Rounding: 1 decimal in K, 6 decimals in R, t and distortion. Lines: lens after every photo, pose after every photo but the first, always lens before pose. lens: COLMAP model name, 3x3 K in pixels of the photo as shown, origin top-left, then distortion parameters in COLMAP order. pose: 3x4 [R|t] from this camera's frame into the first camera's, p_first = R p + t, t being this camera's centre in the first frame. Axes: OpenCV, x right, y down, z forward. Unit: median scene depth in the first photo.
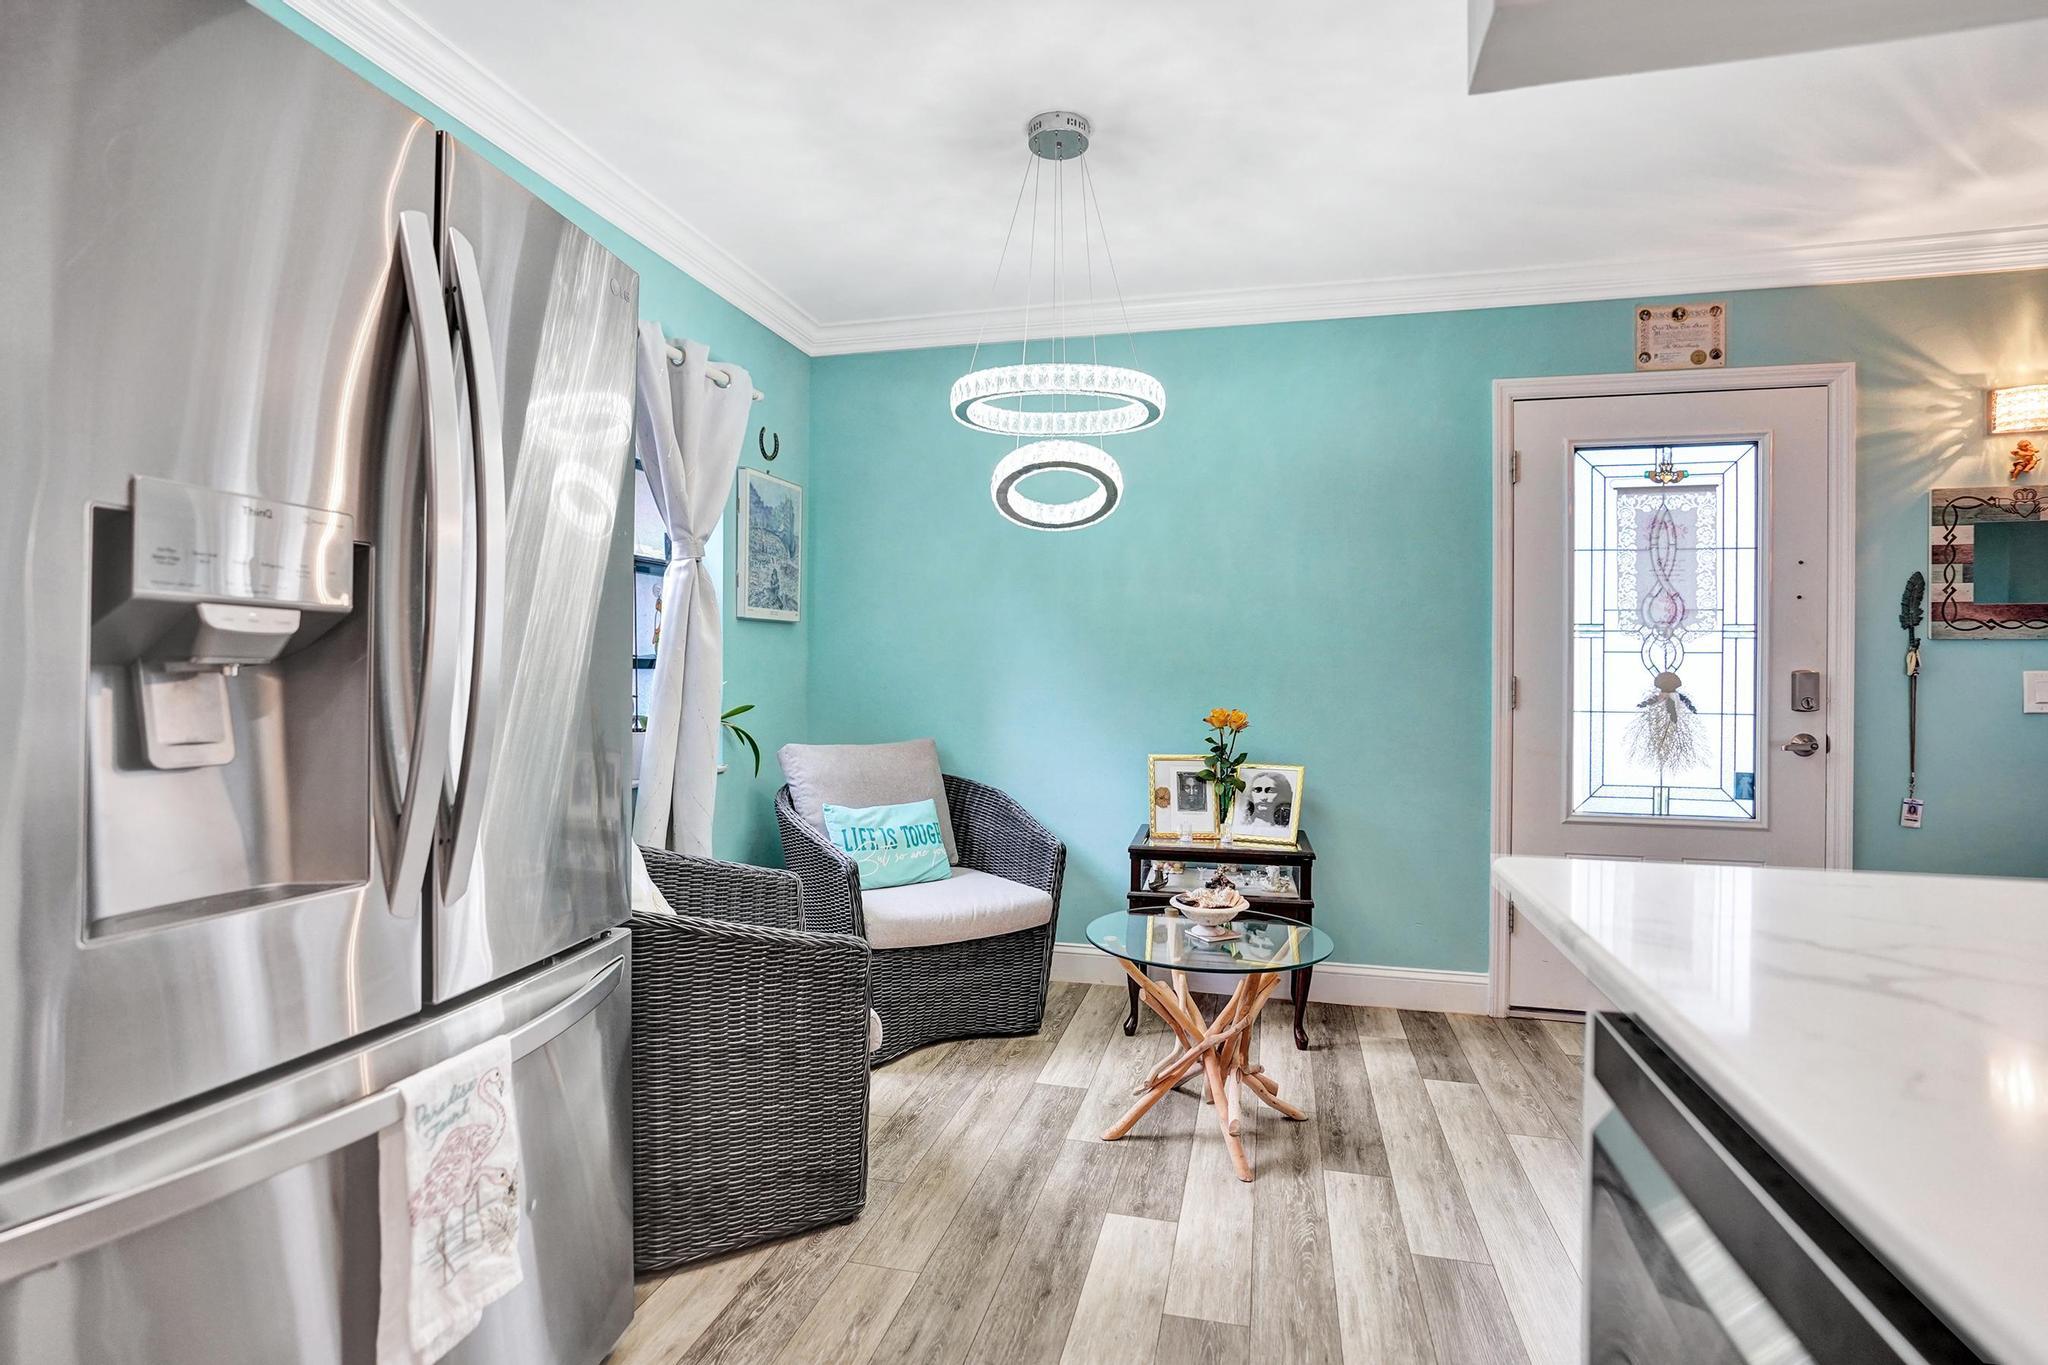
lens RADIAL K [[982.6, 0, 1024.4], [0, 982.6, 673.1], [0, 0, 1]] dist [-0.037285, 0.015265]
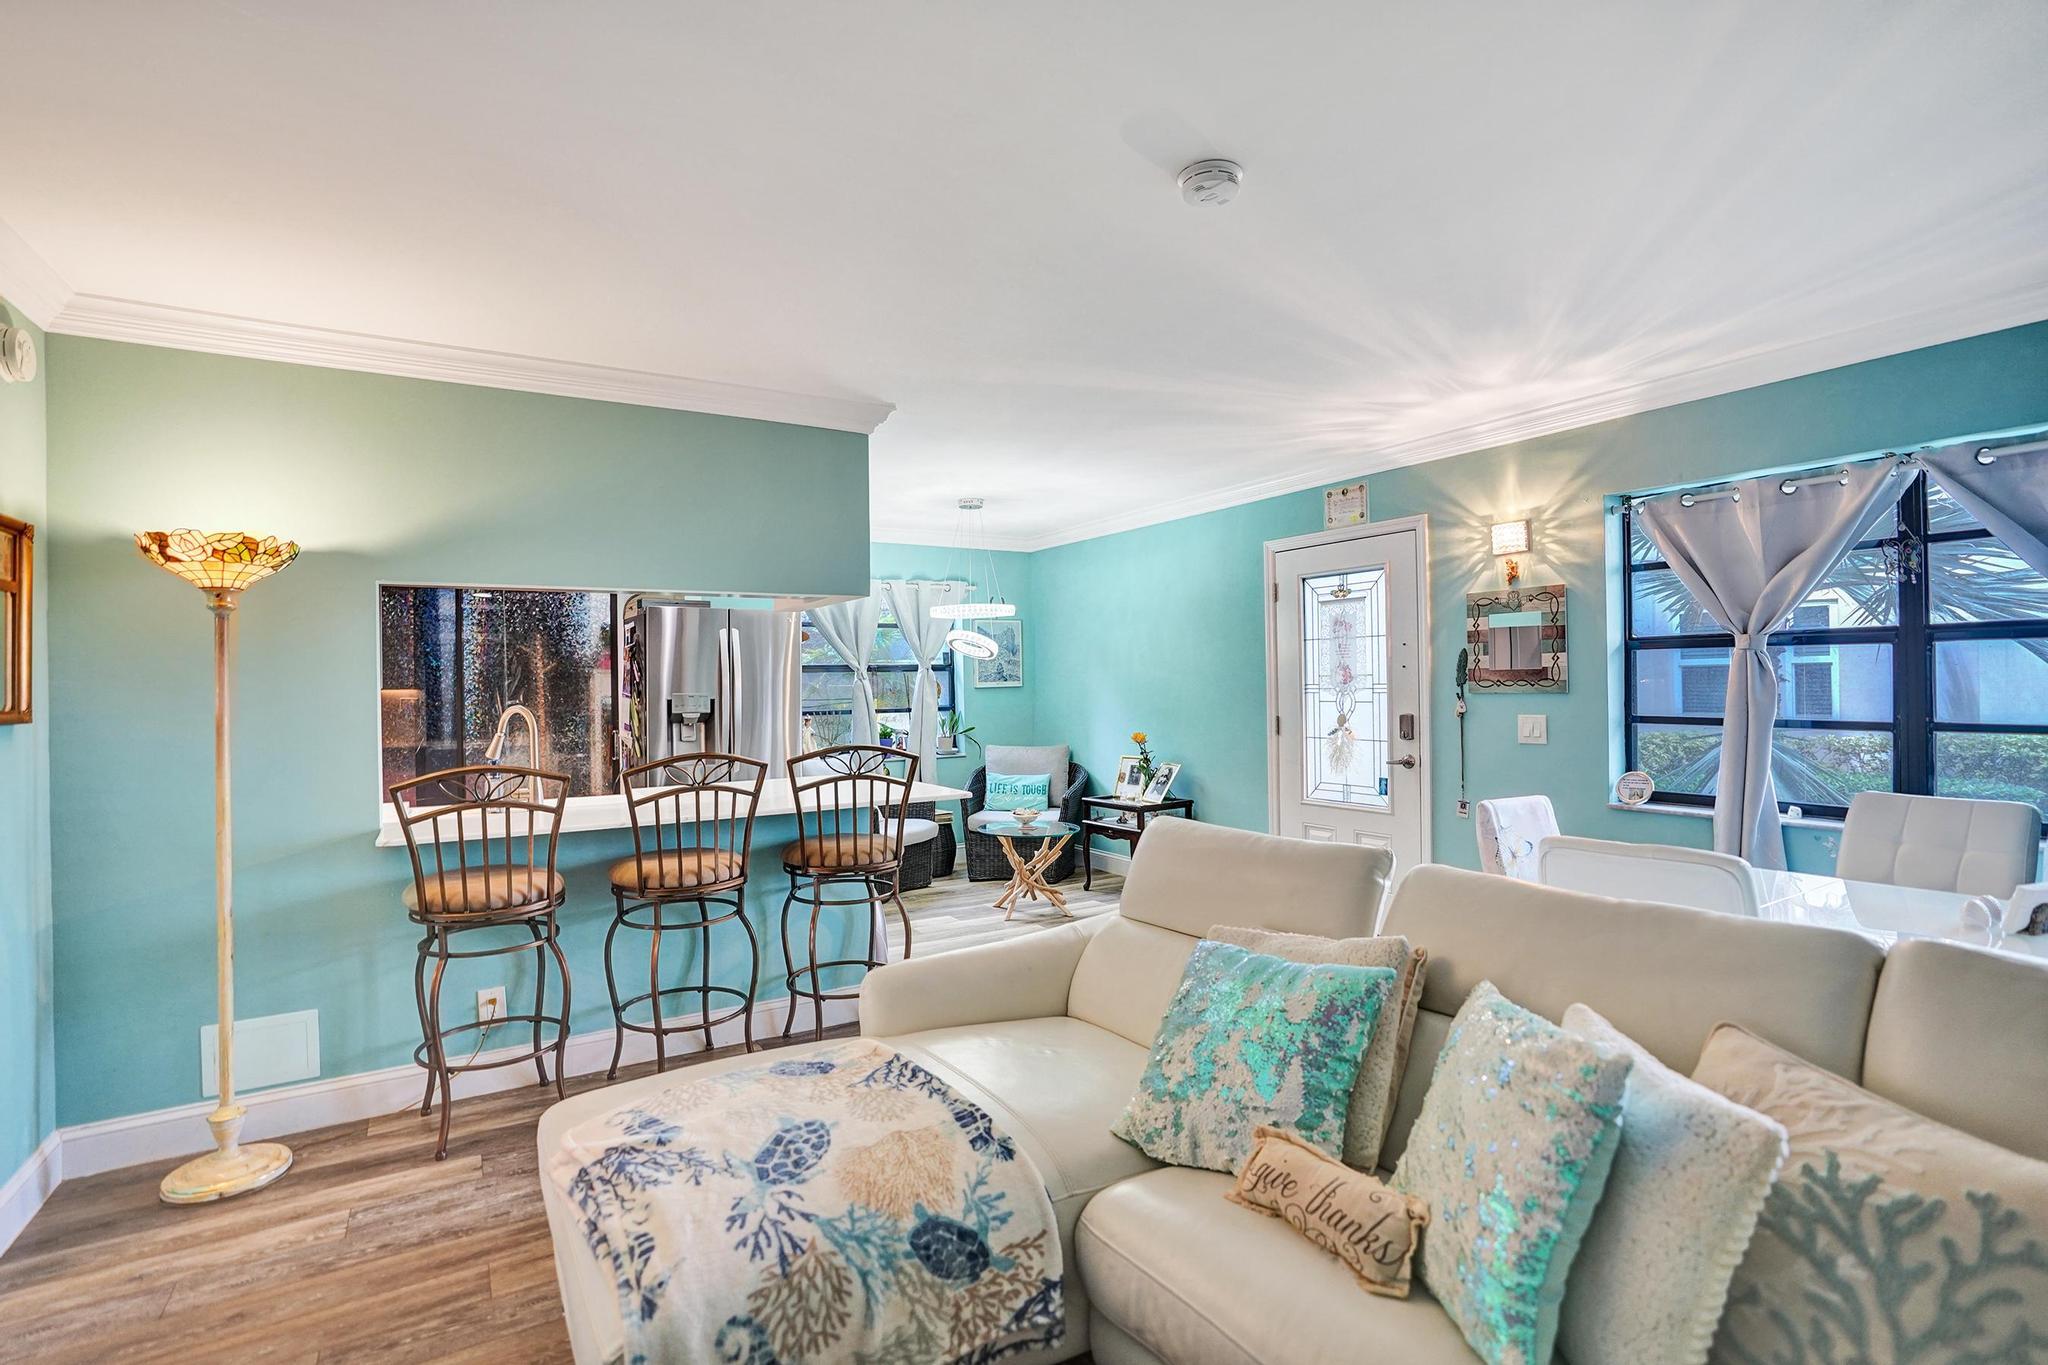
lens RADIAL K [[945.9, 0, 1019.7], [0, 945.9, 685.3], [0, 0, 1]] dist [-0.074333, 0.030350]
pose [[0.718976, -0.018708, -0.694783, 1.382925], [0.018911, 0.999794, -0.007351, -0.048374], [0.694777, -0.007853, 0.719182, -0.510367]]
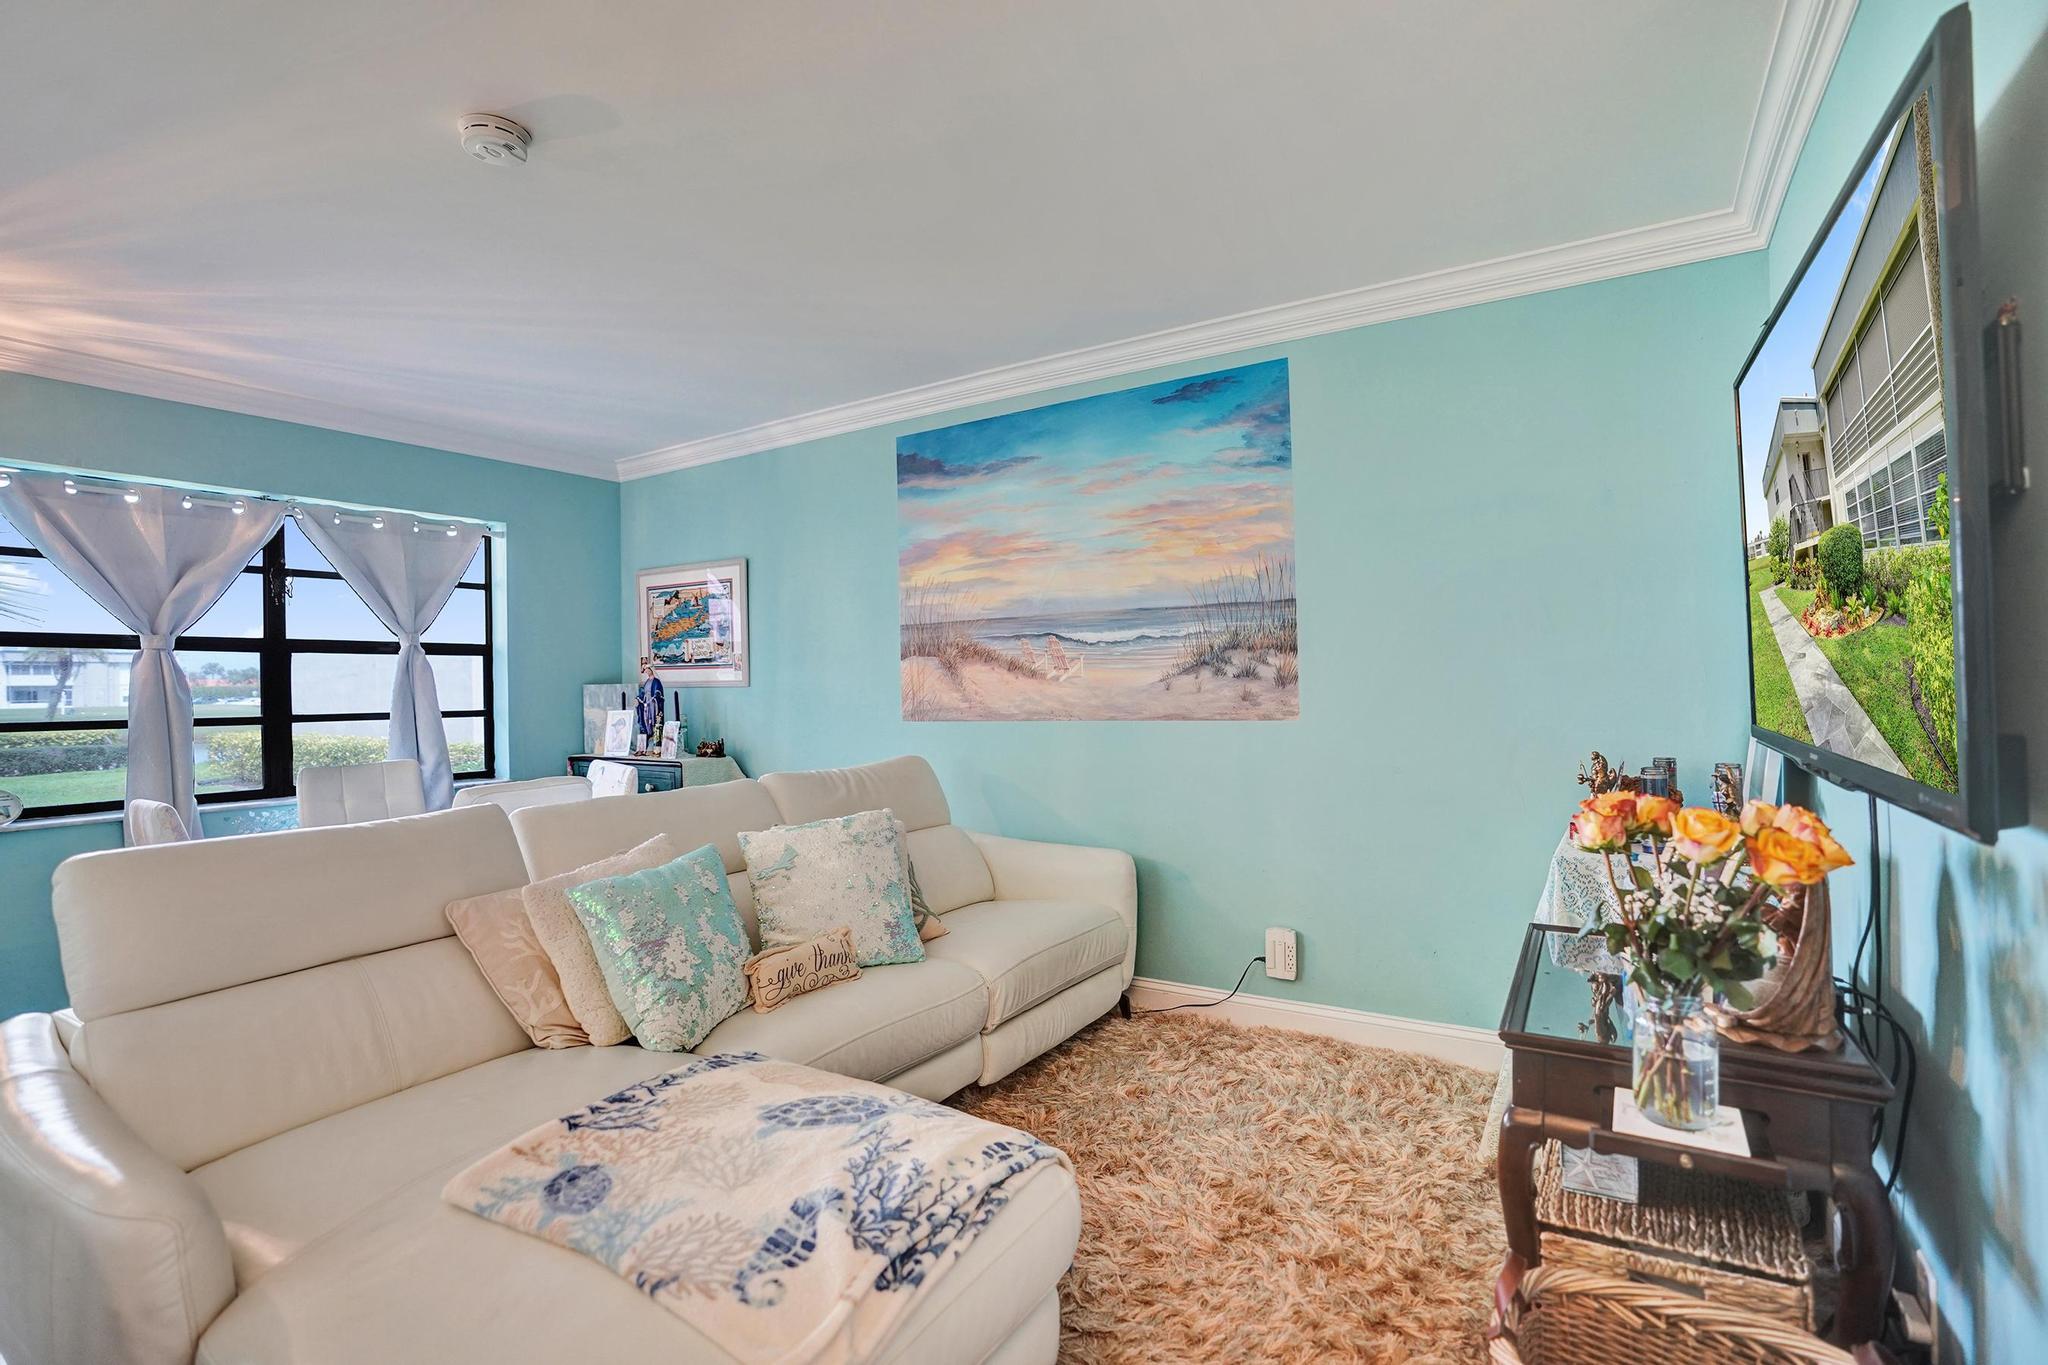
lens RADIAL K [[945.9, 0, 1019.7], [0, 945.9, 685.3], [0, 0, 1]] dist [-0.074333, 0.030350]
pose [[0.317201, -0.014860, 0.948242, 0.536390], [0.025111, 0.999658, 0.007266, -0.020921], [-0.948026, 0.021506, 0.317465, -0.484873]]
